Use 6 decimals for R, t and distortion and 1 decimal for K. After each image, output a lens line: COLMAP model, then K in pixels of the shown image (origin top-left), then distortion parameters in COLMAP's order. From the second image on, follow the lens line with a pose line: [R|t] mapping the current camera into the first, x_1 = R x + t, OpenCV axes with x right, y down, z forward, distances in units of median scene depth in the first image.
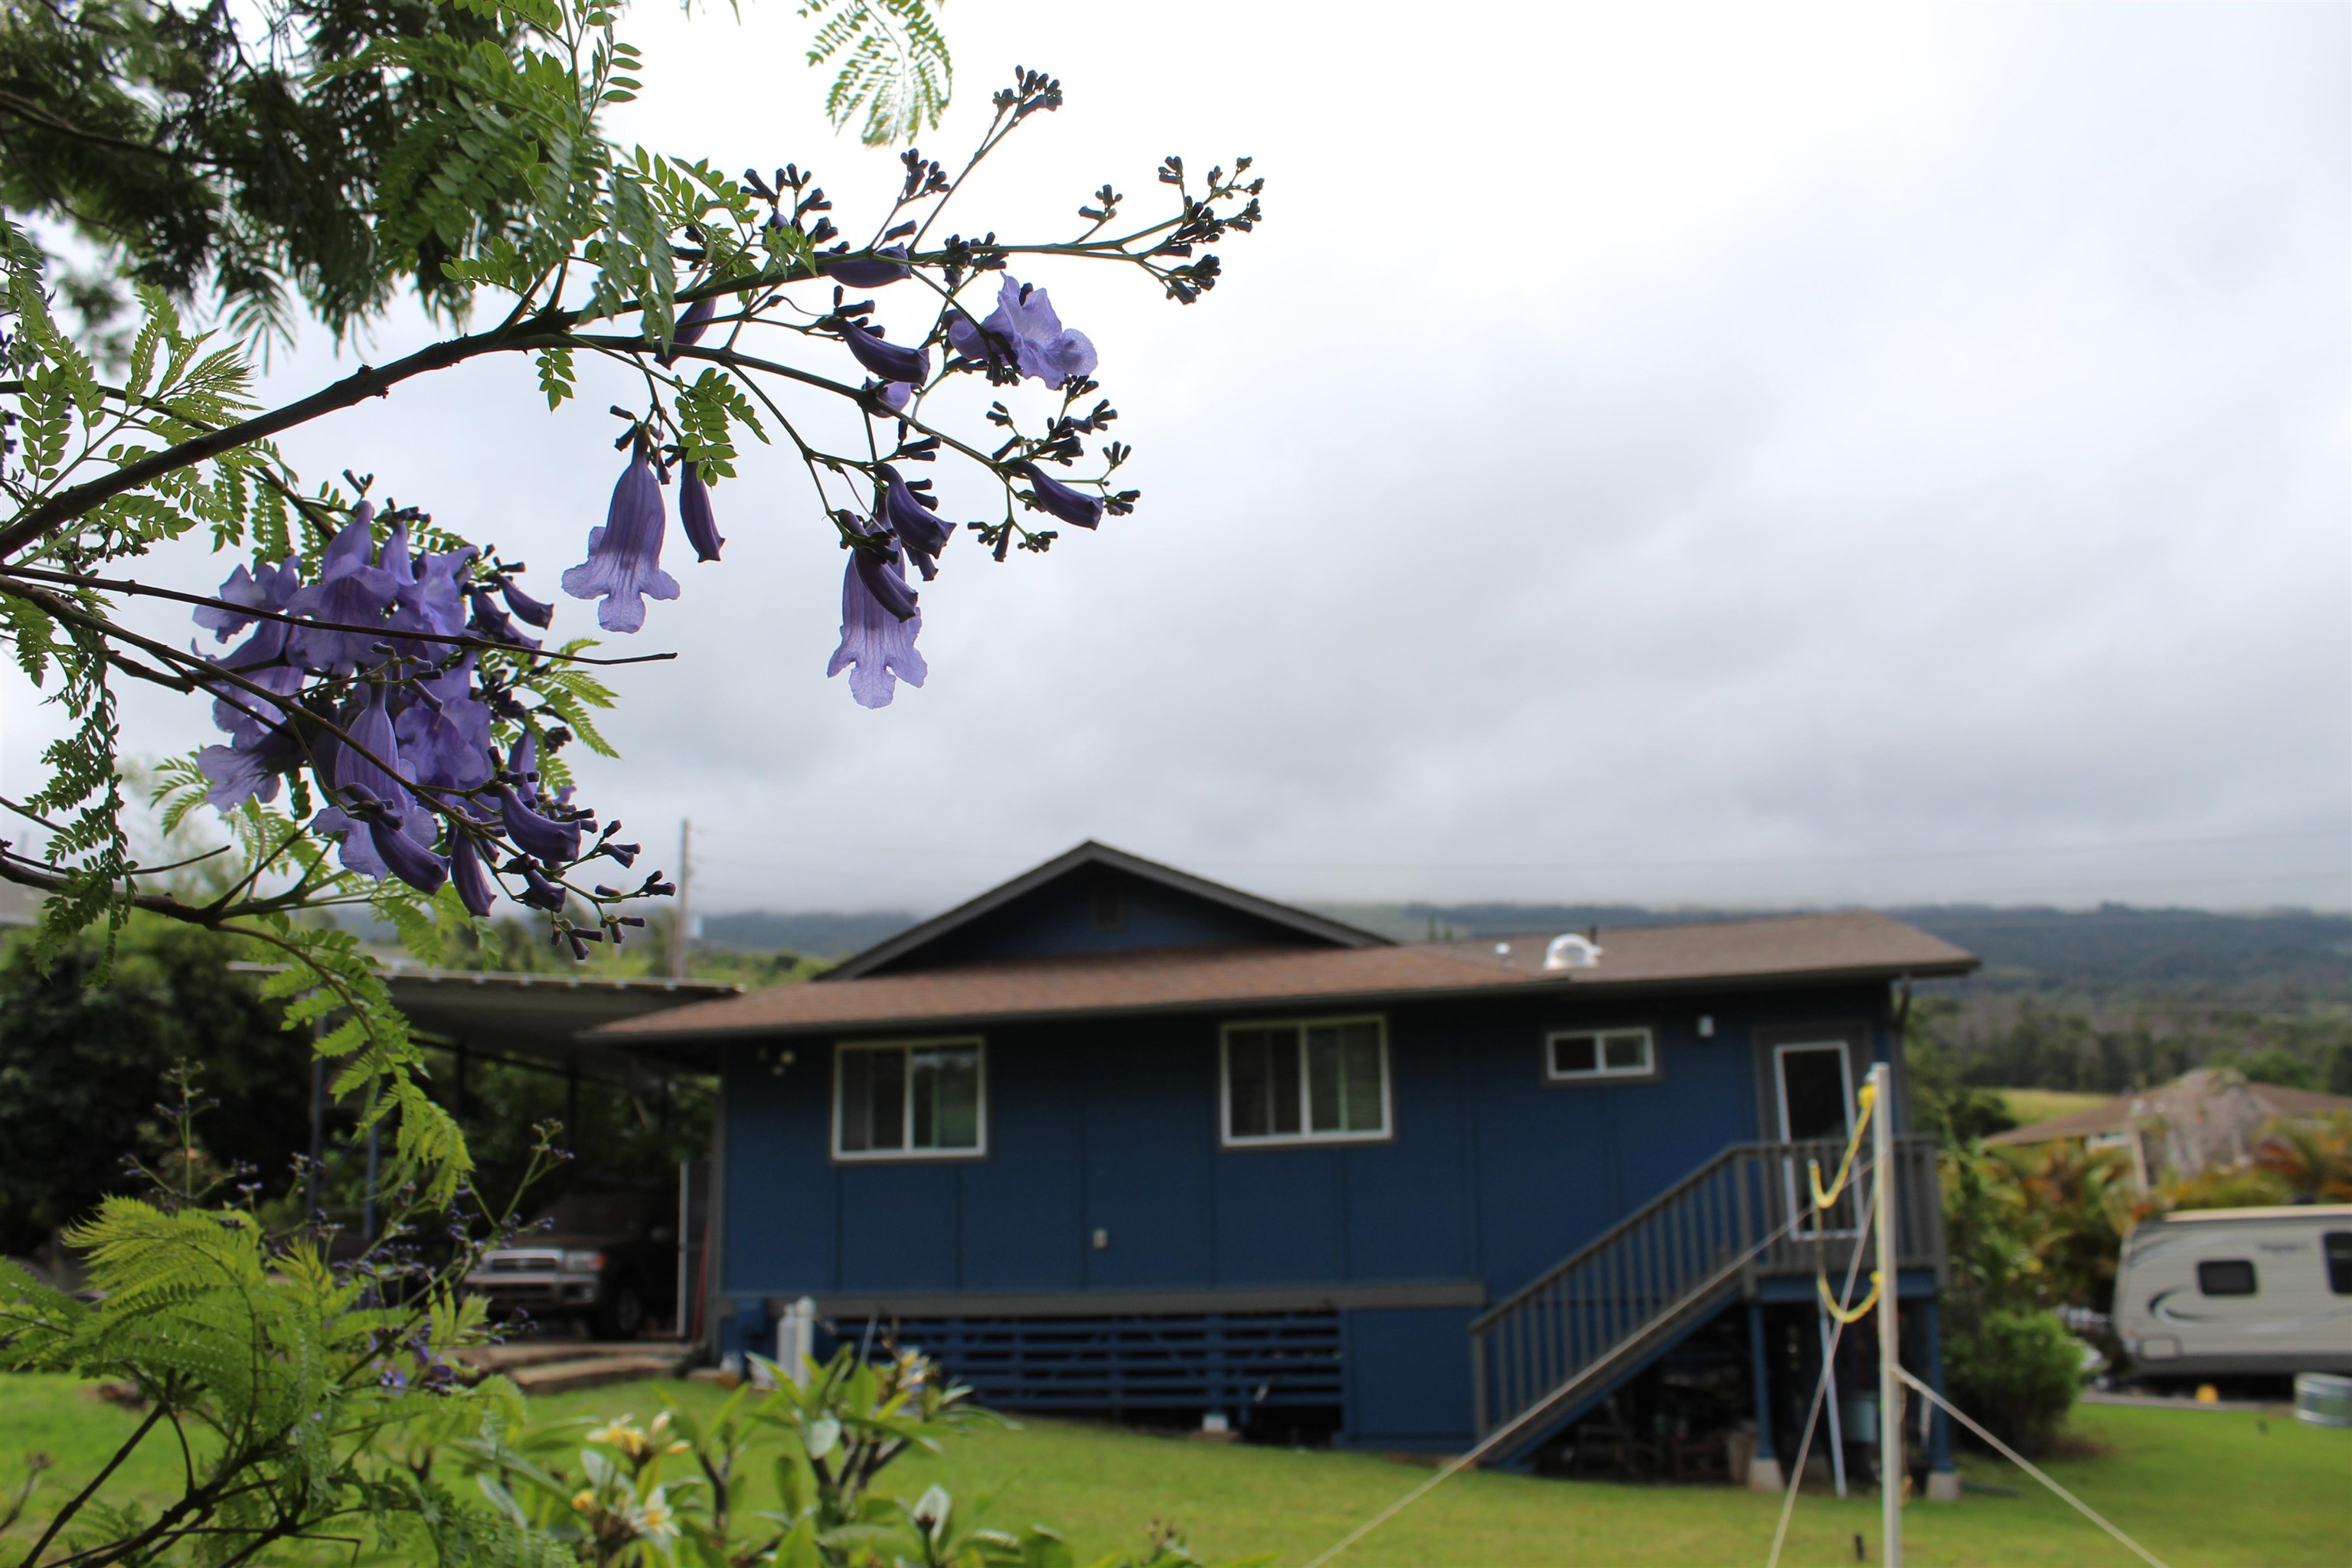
lens RADIAL K [[1946.7, 0, 1176.0], [0, 1946.7, 784.0], [0, 0, 1]] dist [-0.172512, 0.160839]
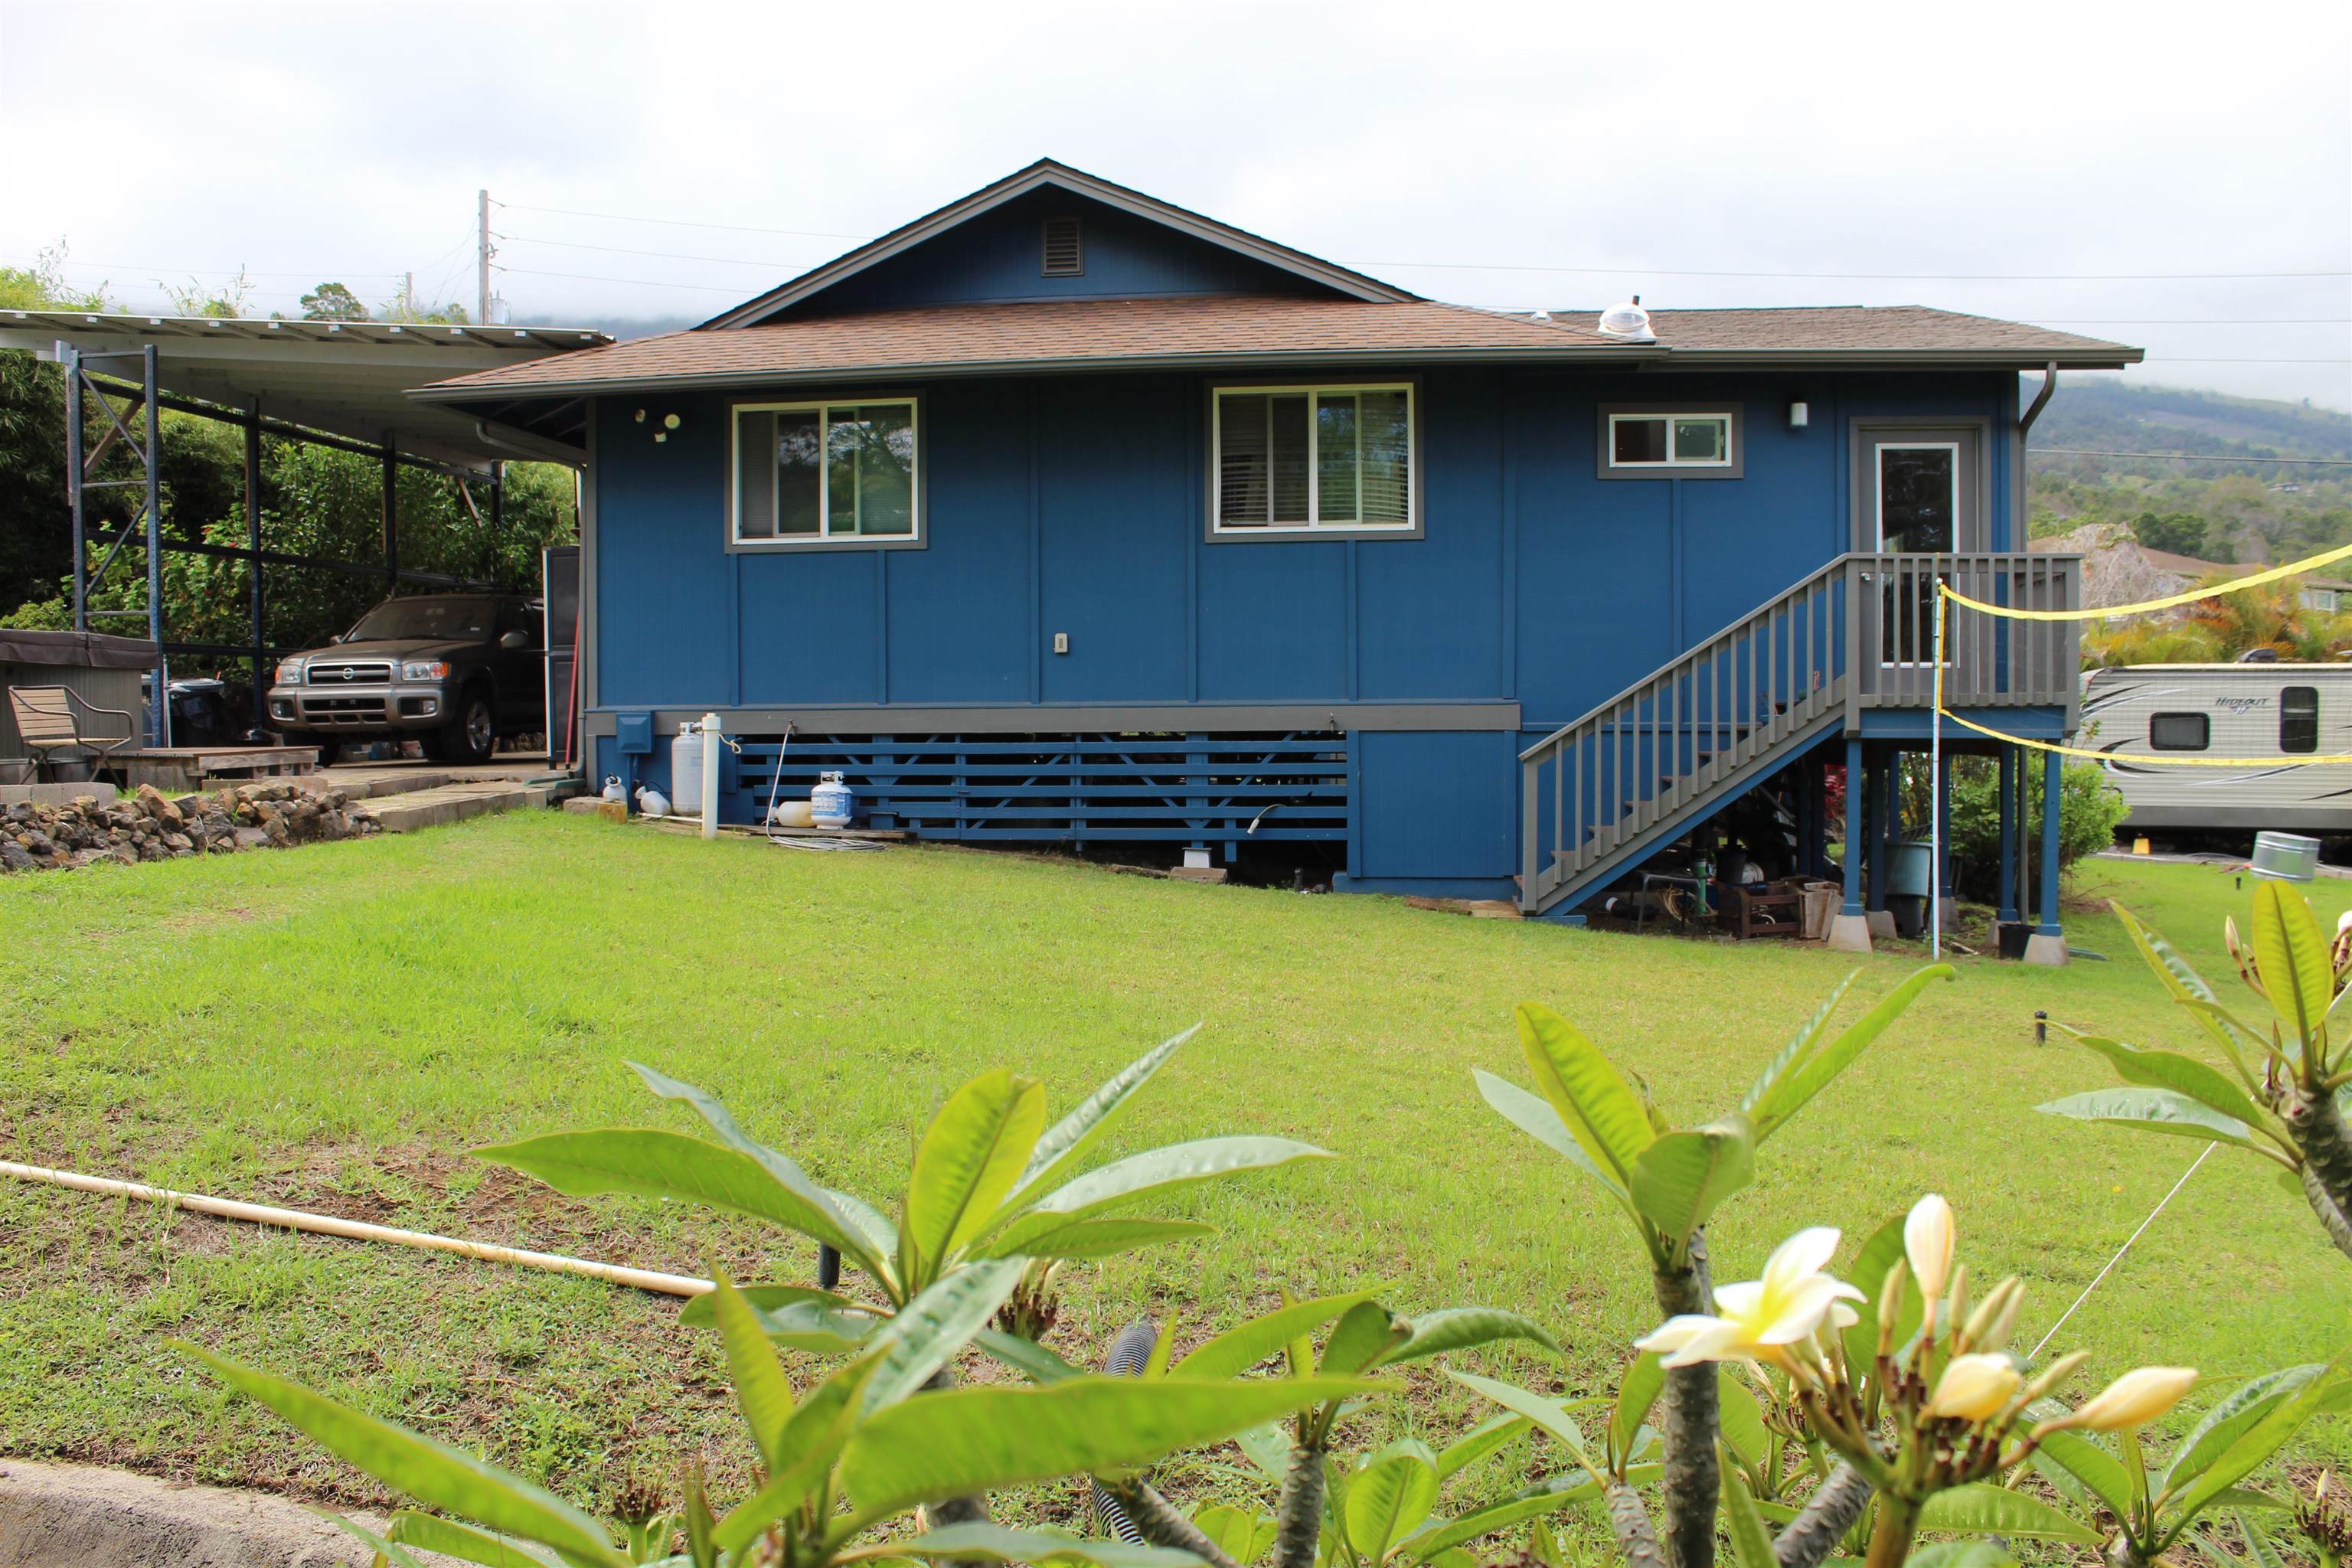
lens RADIAL K [[1946.7, 0, 1176.0], [0, 1946.7, 784.0], [0, 0, 1]] dist [-0.172512, 0.160839]
pose [[0.994402, 0.011306, 0.105055, -0.078645], [-0.041281, 0.956808, 0.287774, 0.050265], [-0.097264, -0.290500, 0.951919, 0.177776]]
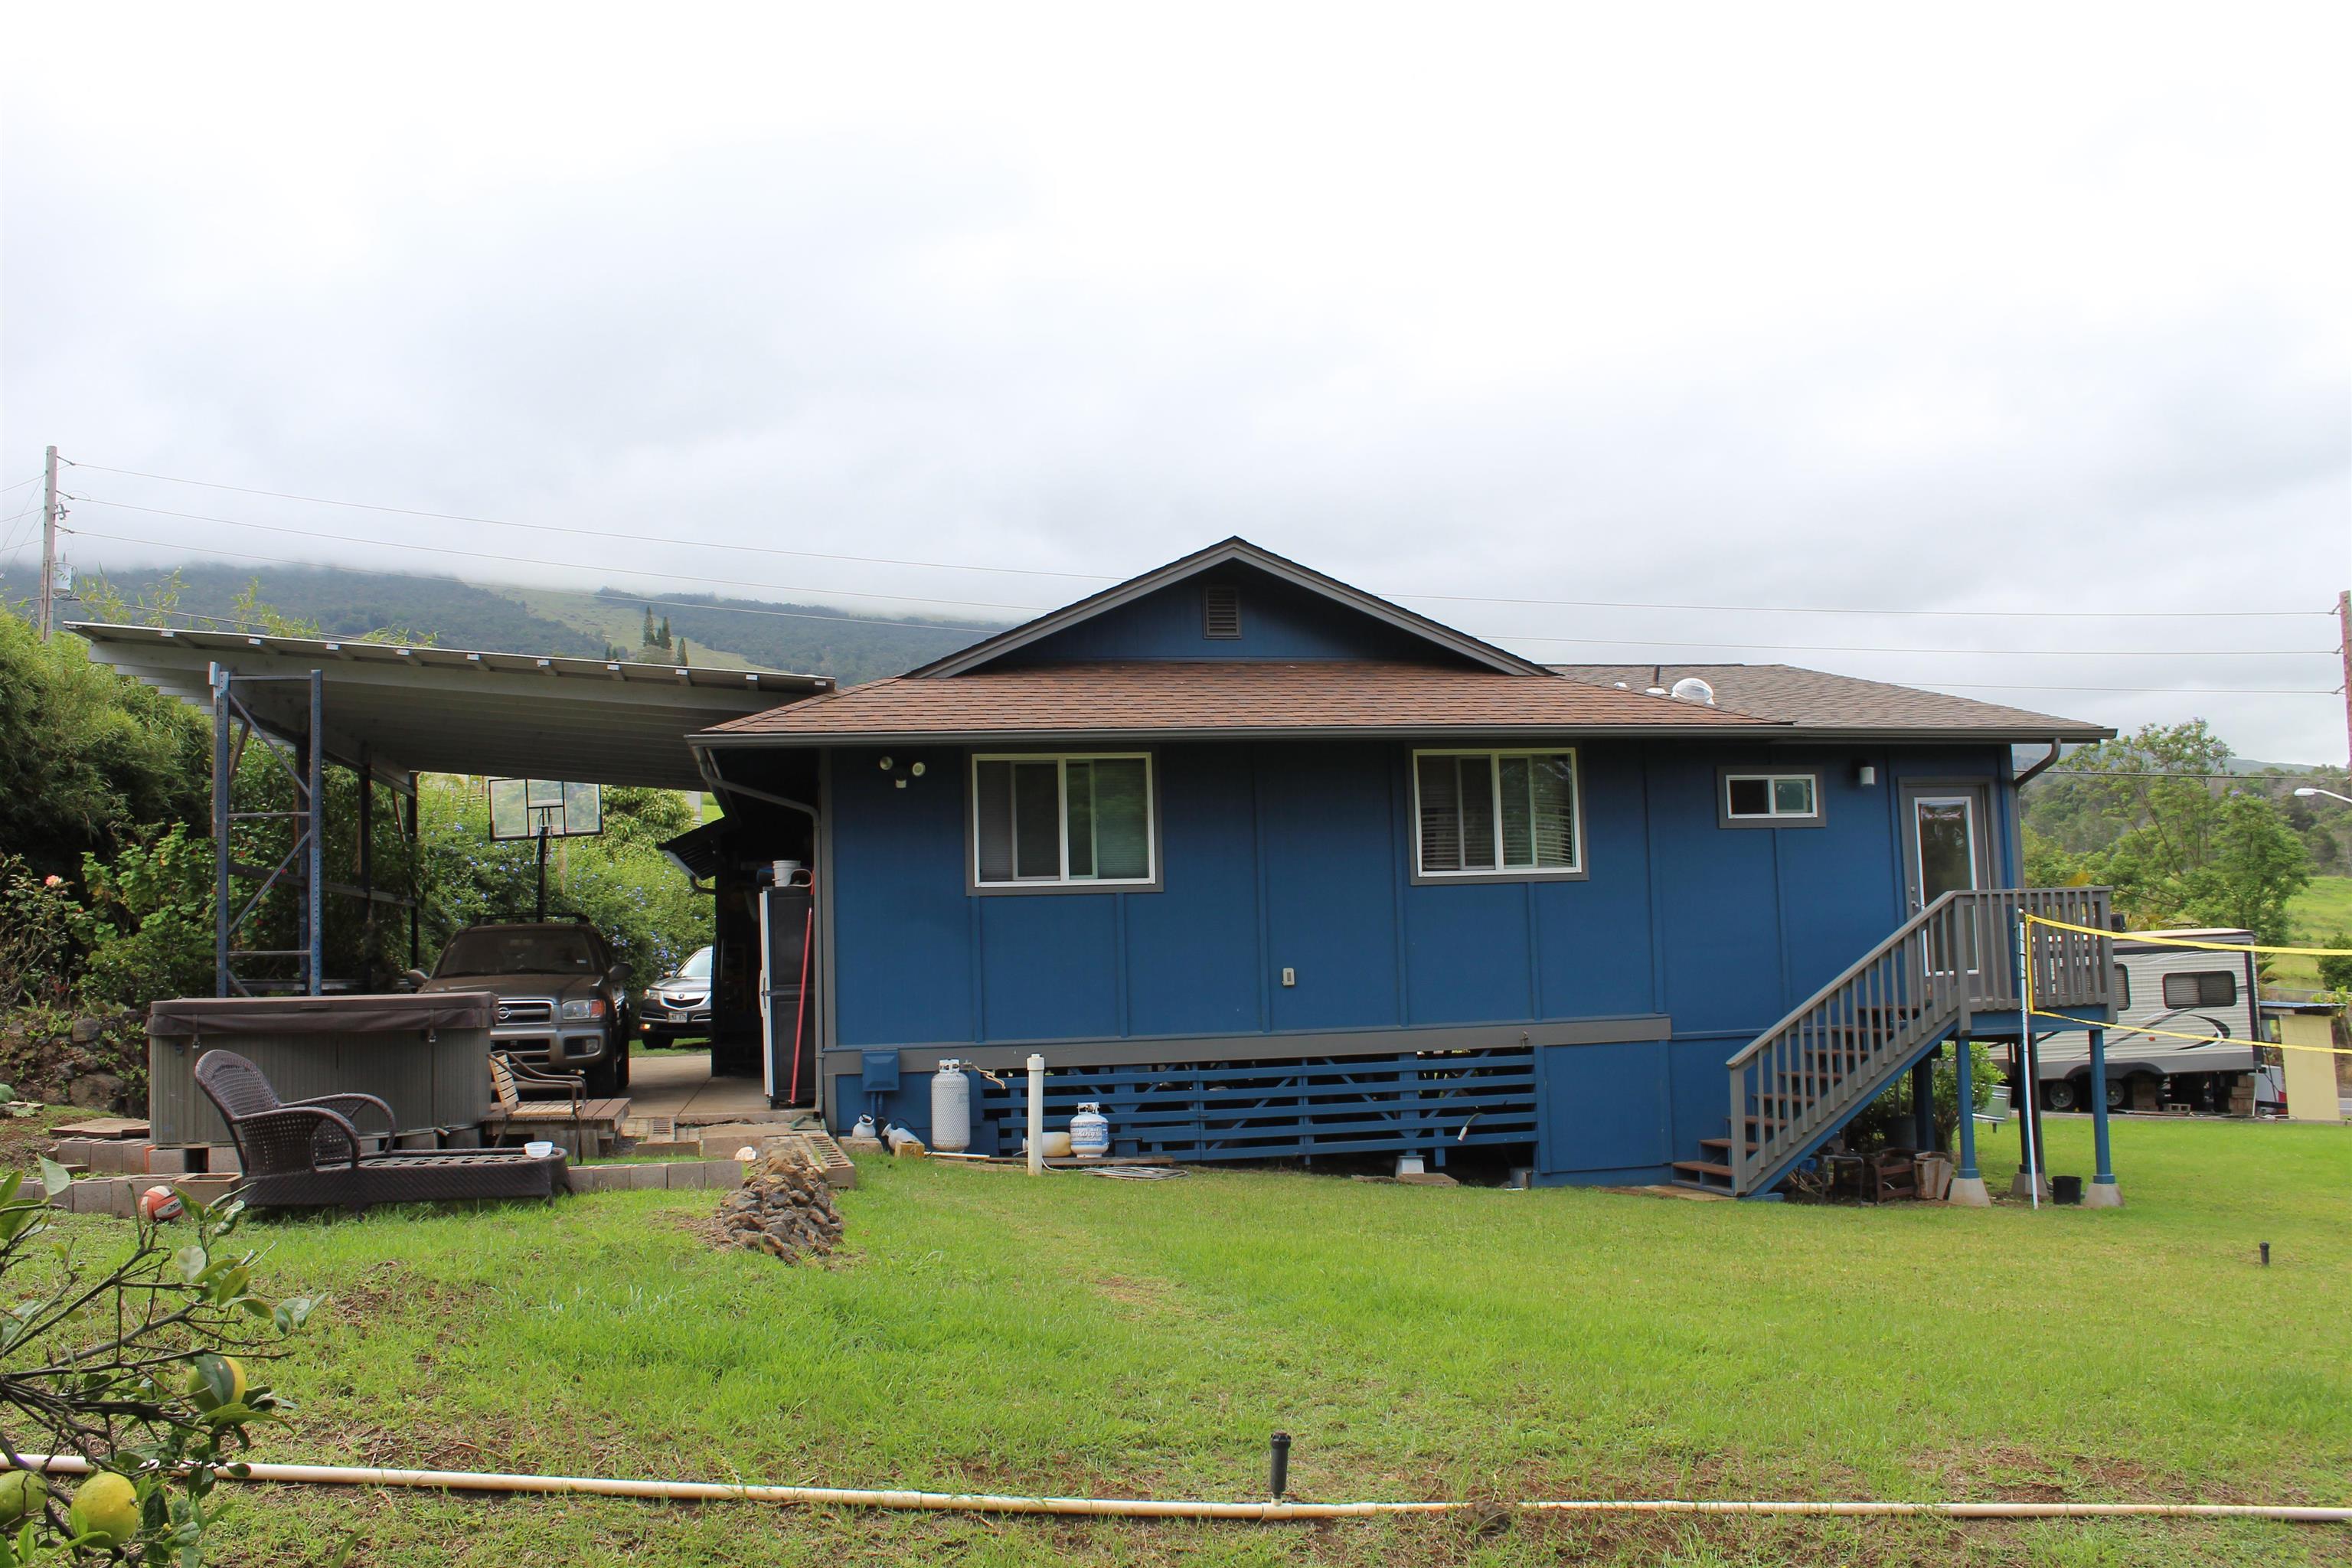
lens RADIAL K [[1946.7, 0, 1176.0], [0, 1946.7, 784.0], [0, 0, 1]] dist [-0.172512, 0.160839]
pose [[0.912661, 0.032046, 0.407459, -0.477767], [-0.093644, 0.986798, 0.132141, 0.026909], [-0.397845, -0.158756, 0.903612, 0.197376]]
